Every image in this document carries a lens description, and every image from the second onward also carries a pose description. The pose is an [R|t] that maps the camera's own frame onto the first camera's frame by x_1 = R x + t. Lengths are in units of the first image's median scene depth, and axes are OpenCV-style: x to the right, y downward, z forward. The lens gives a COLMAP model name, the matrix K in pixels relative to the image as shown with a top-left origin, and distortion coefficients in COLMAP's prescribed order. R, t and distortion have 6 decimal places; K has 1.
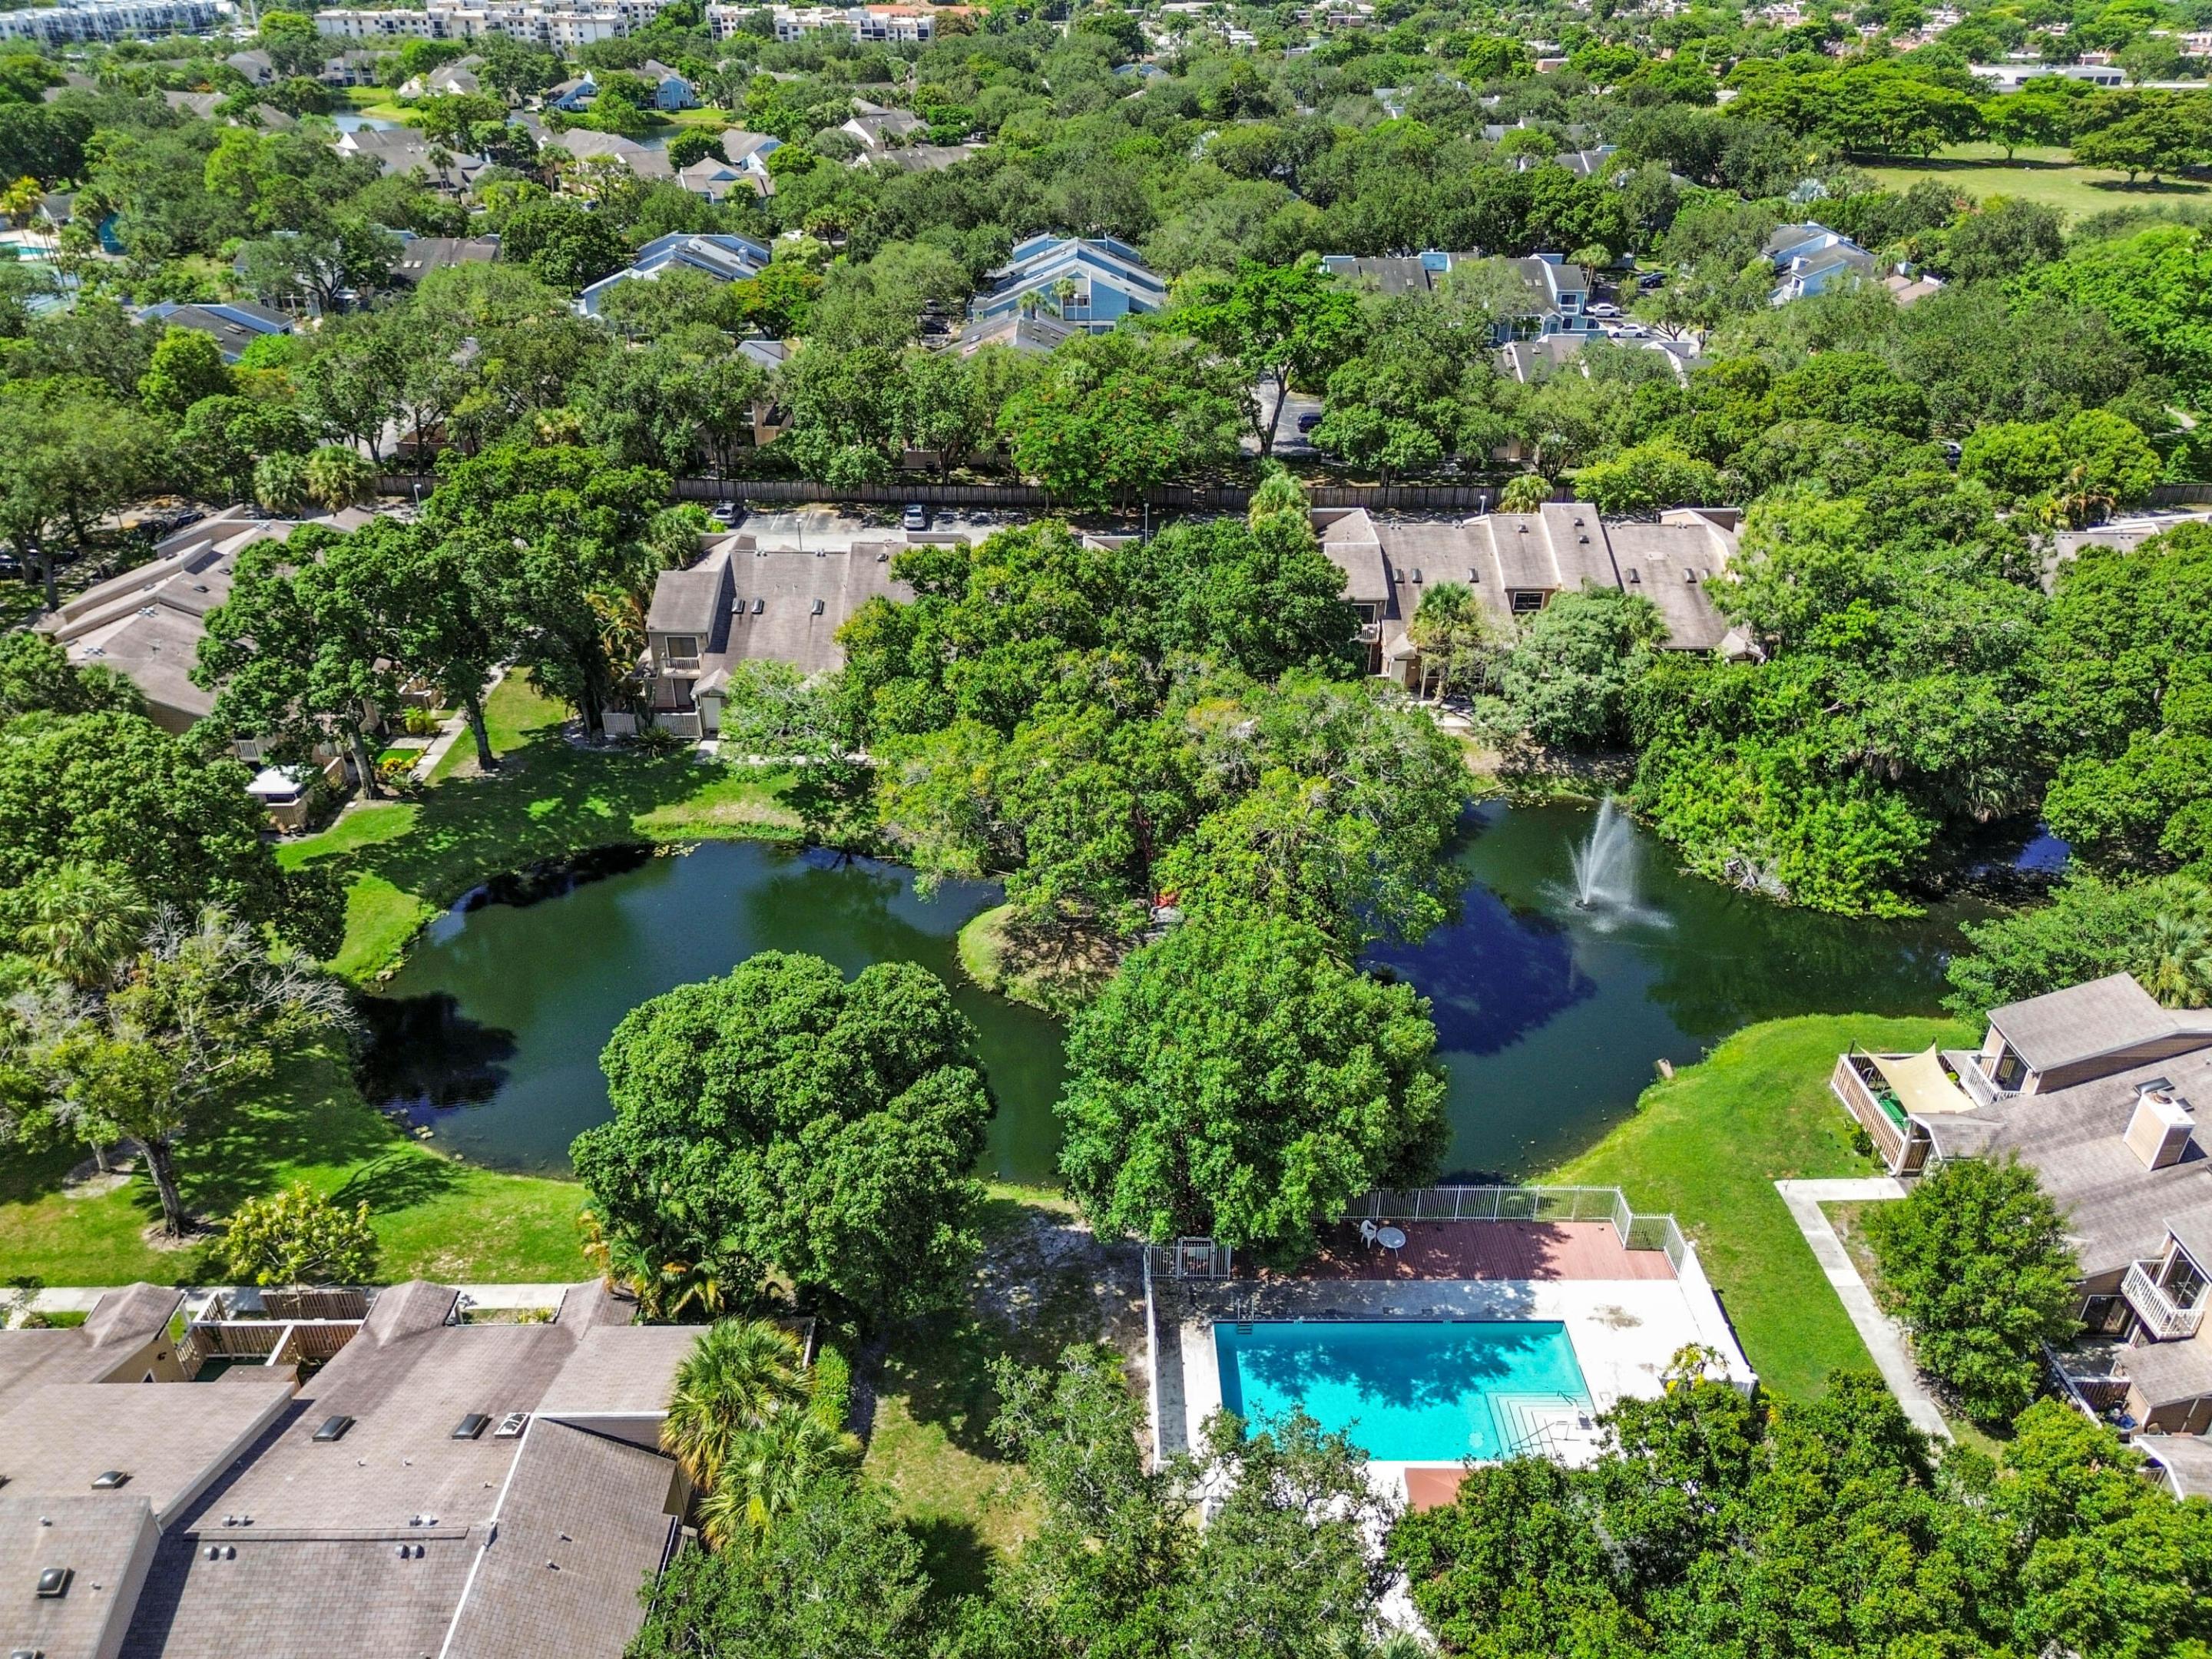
lens RADIAL K [[1555.7, 0, 1094.7], [0, 1555.7, 845.4], [0, 0, 1]] dist [0.048582, -0.038741]
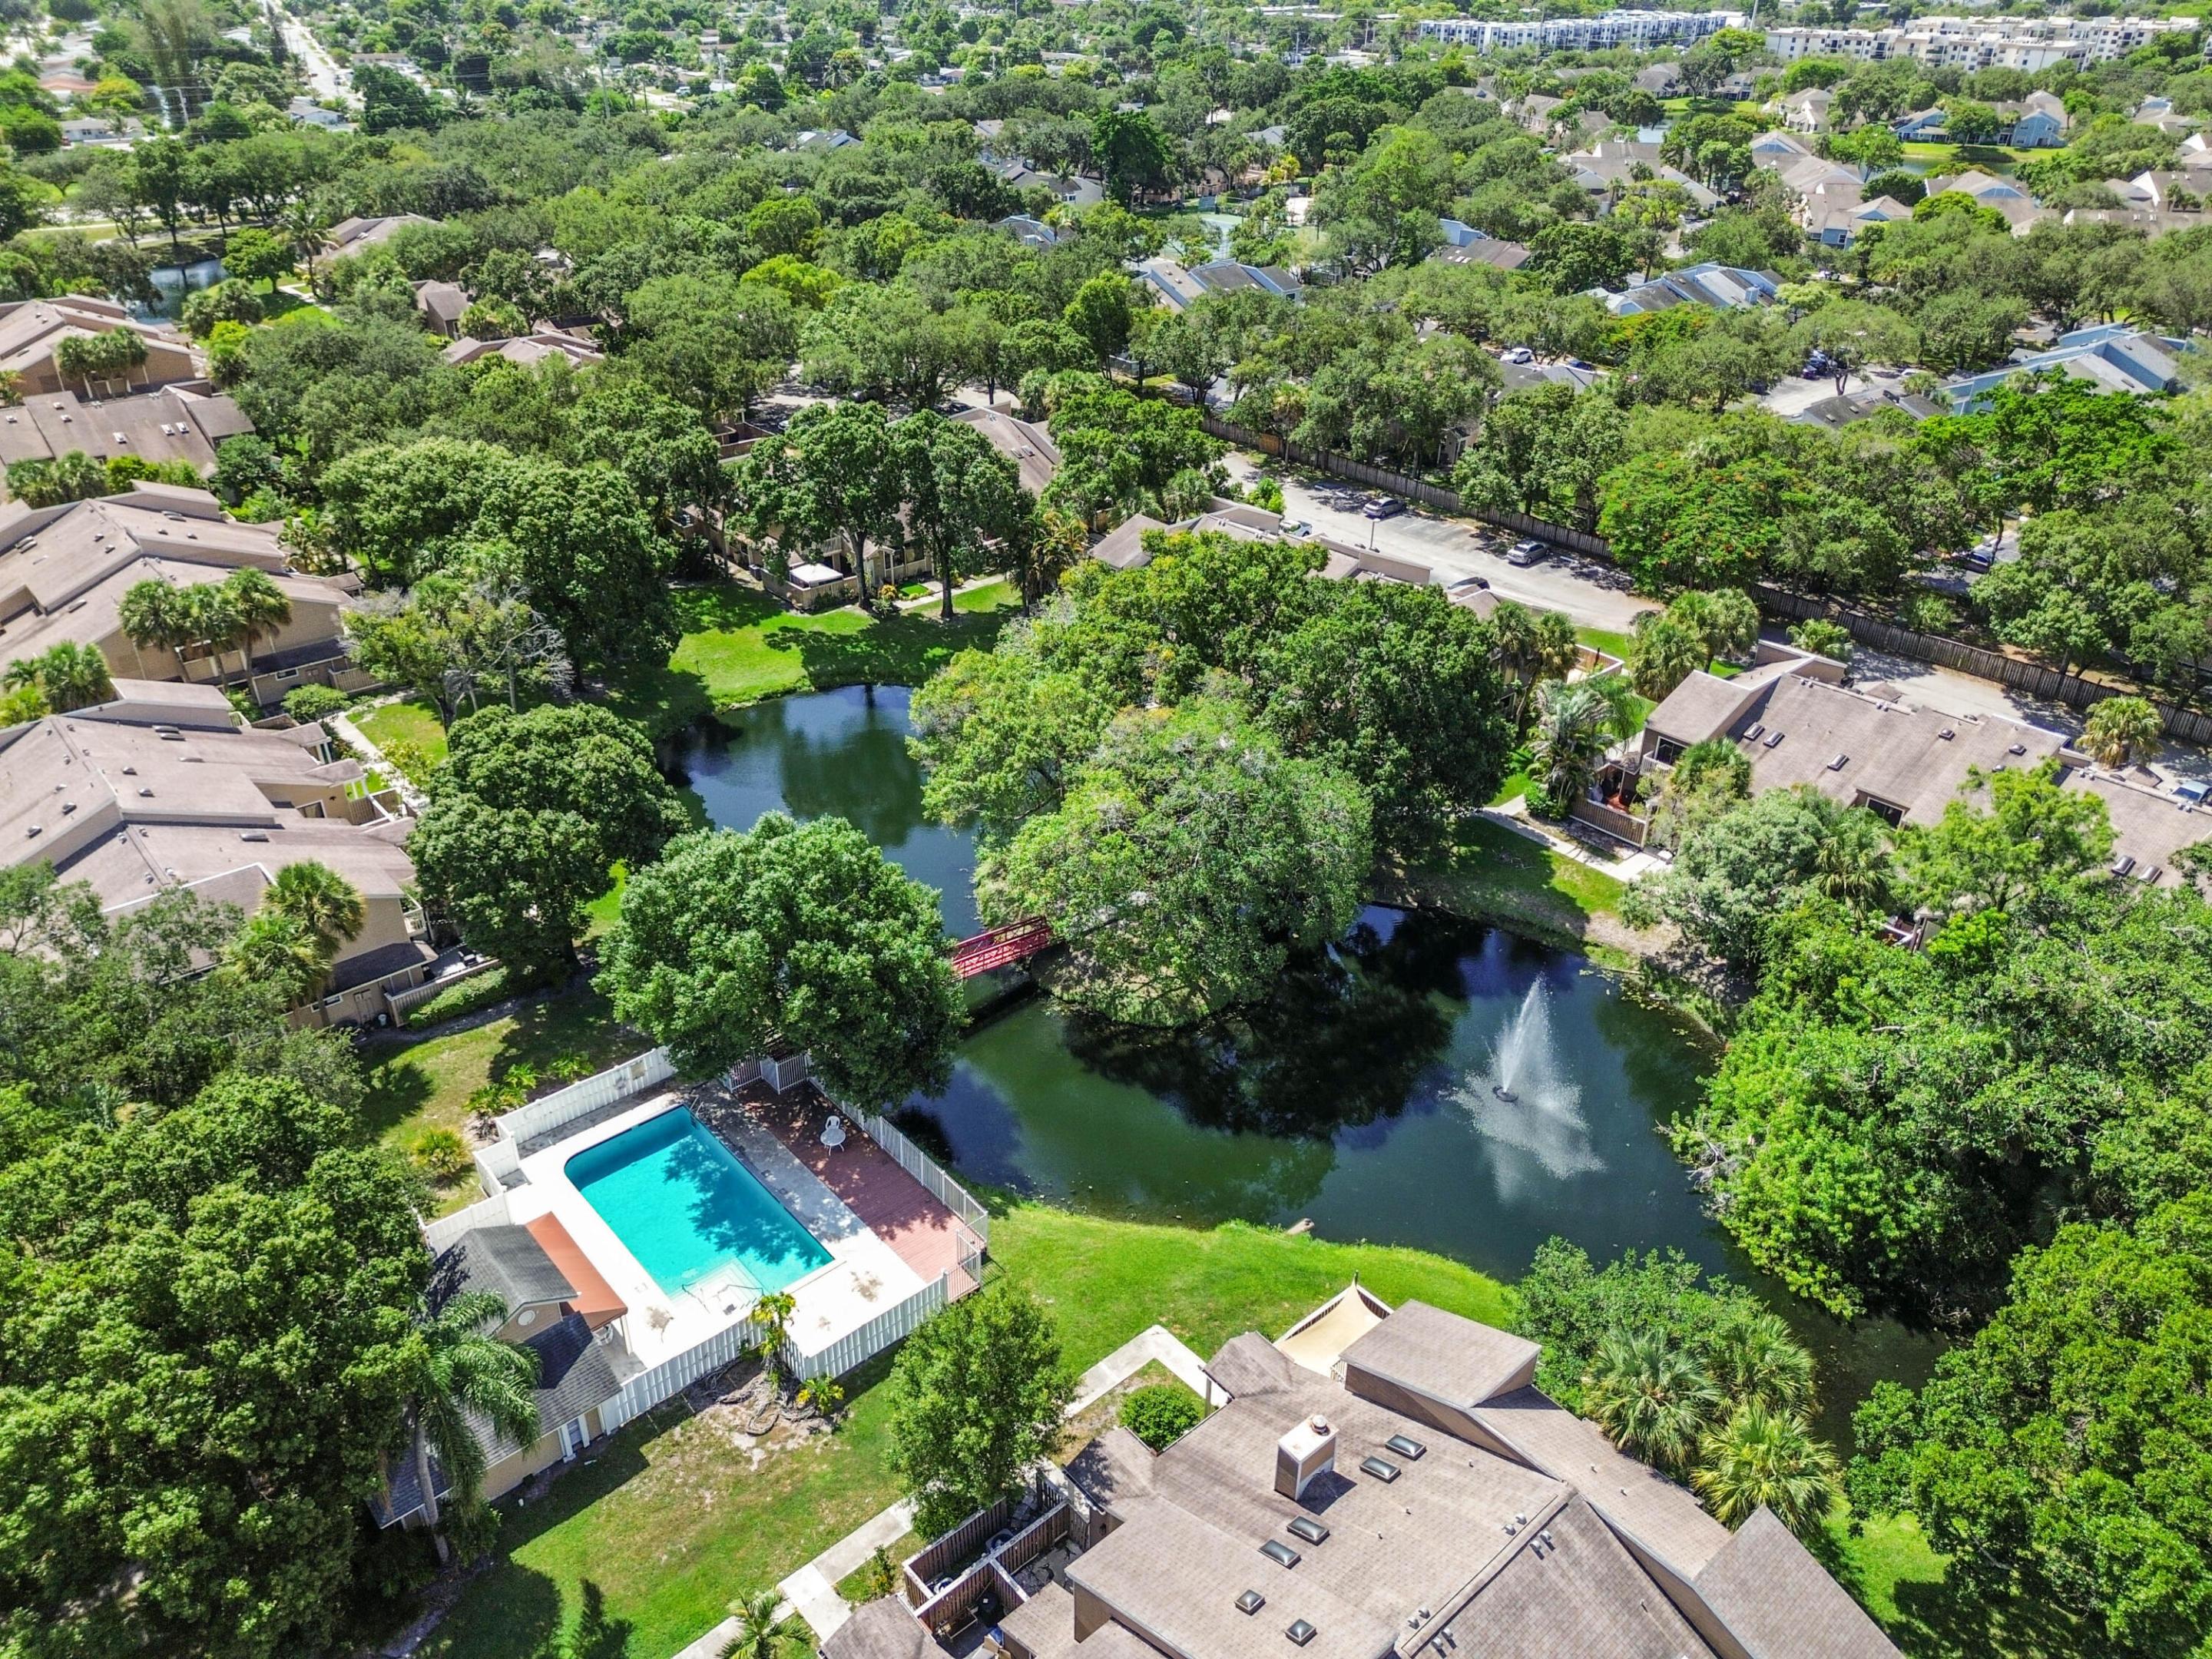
lens RADIAL K [[1555.7, 0, 1116.3], [0, 1555.7, 833.8], [0, 0, 1]] dist [0.048582, -0.038741]
pose [[0.648159, 0.377307, -0.661460, 0.645387], [-0.385176, 0.911752, 0.142647, -0.126355], [0.656909, 0.162320, 0.736290, 0.165867]]
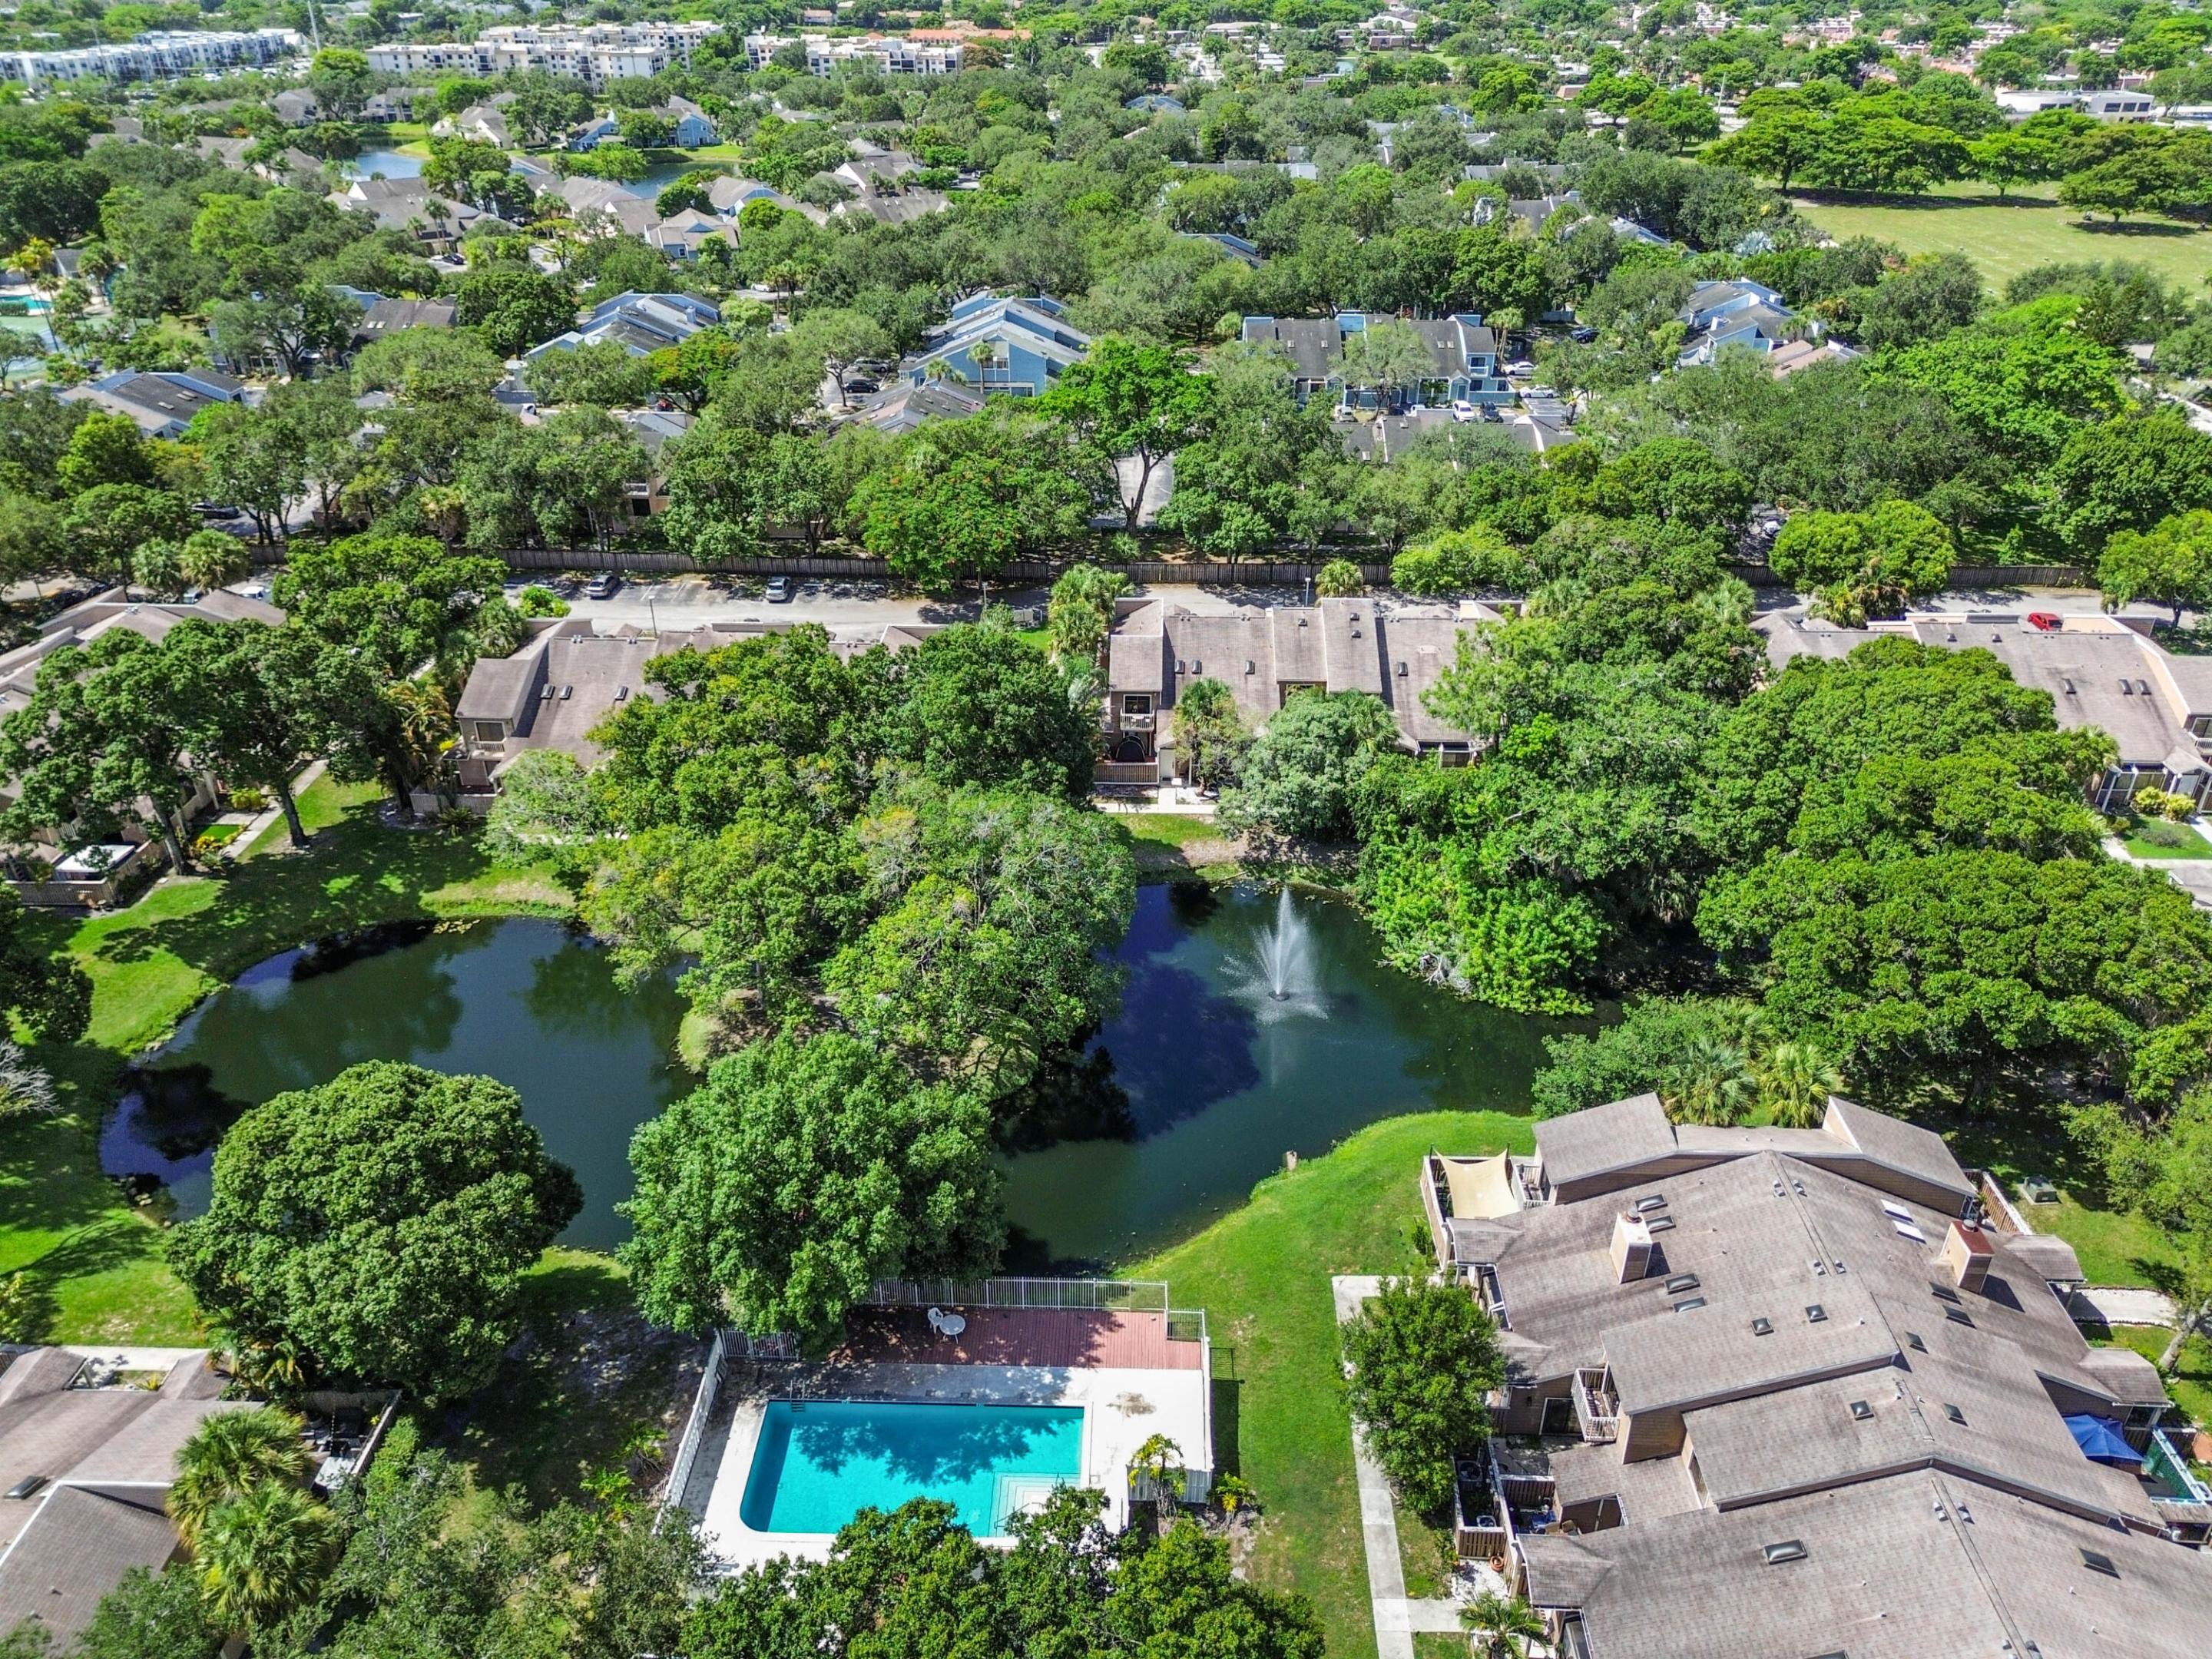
lens RADIAL K [[1555.7, 0, 1099.6], [0, 1555.7, 841.4], [0, 0, 1]] dist [0.048582, -0.038741]
pose [[0.998935, 0.014943, -0.043651, 0.218040], [-0.015115, 0.999879, -0.003603, -0.057122], [0.043591, 0.004259, 0.999040, -0.065688]]
